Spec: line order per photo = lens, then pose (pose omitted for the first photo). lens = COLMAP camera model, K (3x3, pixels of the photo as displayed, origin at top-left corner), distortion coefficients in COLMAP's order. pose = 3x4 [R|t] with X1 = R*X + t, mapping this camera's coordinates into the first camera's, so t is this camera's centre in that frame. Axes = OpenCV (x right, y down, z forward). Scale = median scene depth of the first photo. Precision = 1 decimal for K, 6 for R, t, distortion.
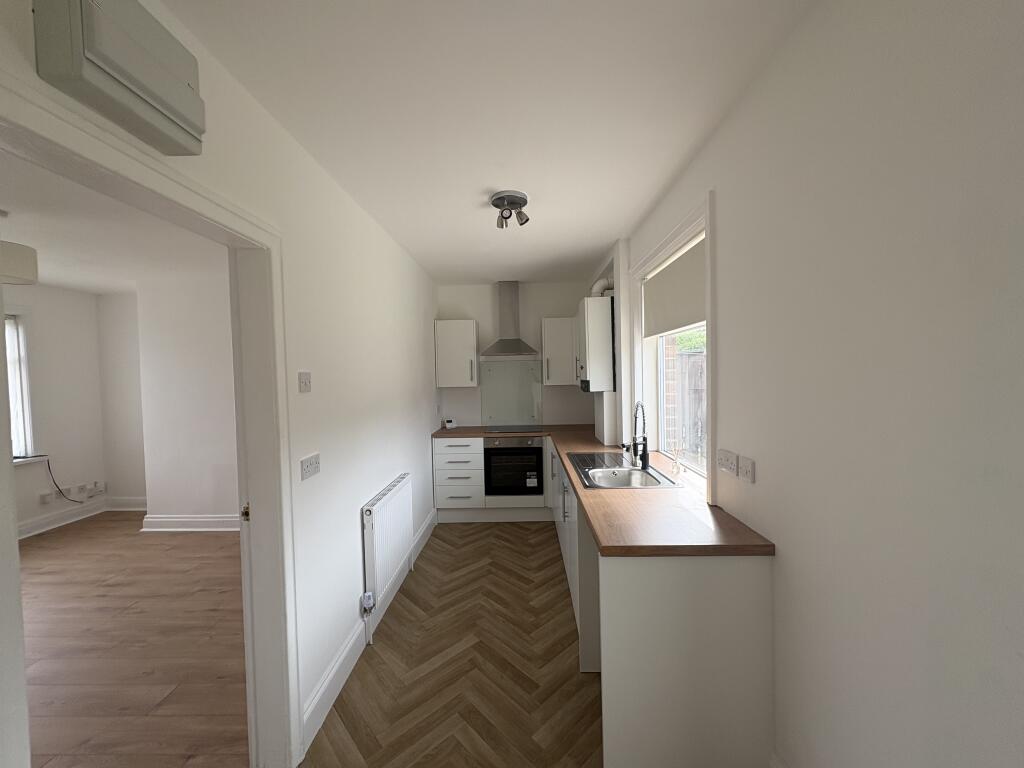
lens RADIAL K [[405.9, 0, 512.0], [0, 405.9, 384.0], [0, 0, 1]] dist [0.000455, -0.000062]
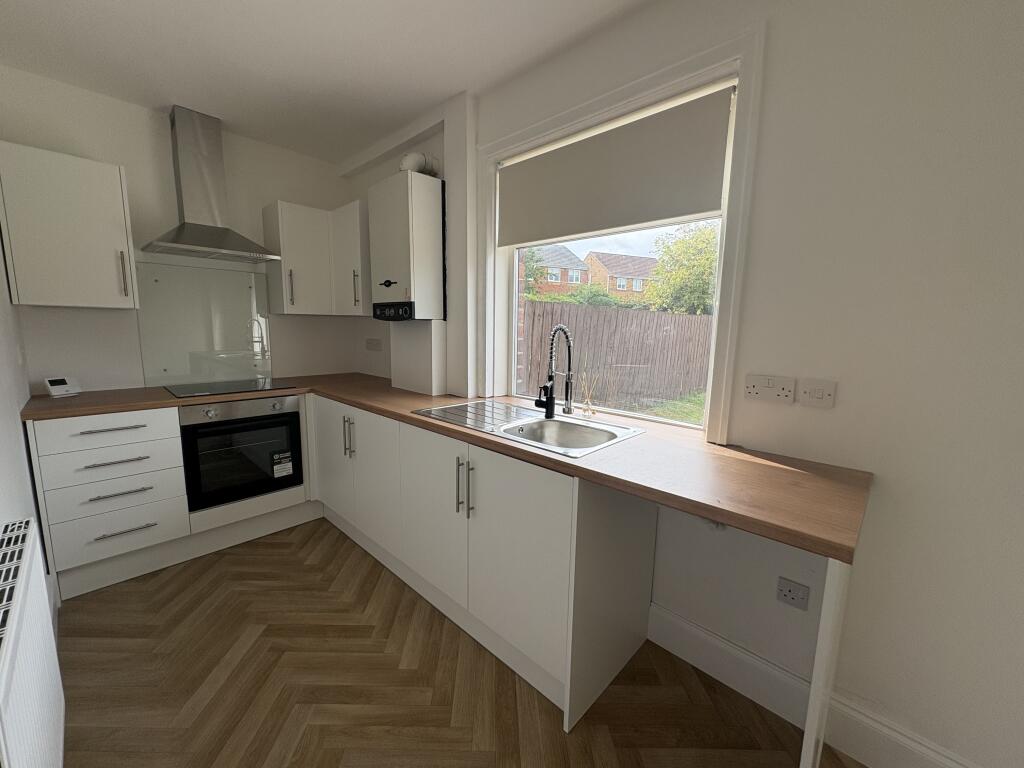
lens RADIAL K [[405.9, 0, 512.0], [0, 405.9, 384.0], [0, 0, 1]] dist [0.000455, -0.000062]
pose [[0.669469, -0.070336, 0.739502, -0.218389], [-0.013285, 0.994214, 0.106589, 0.055261], [-0.742721, -0.081182, 0.664662, 0.446130]]
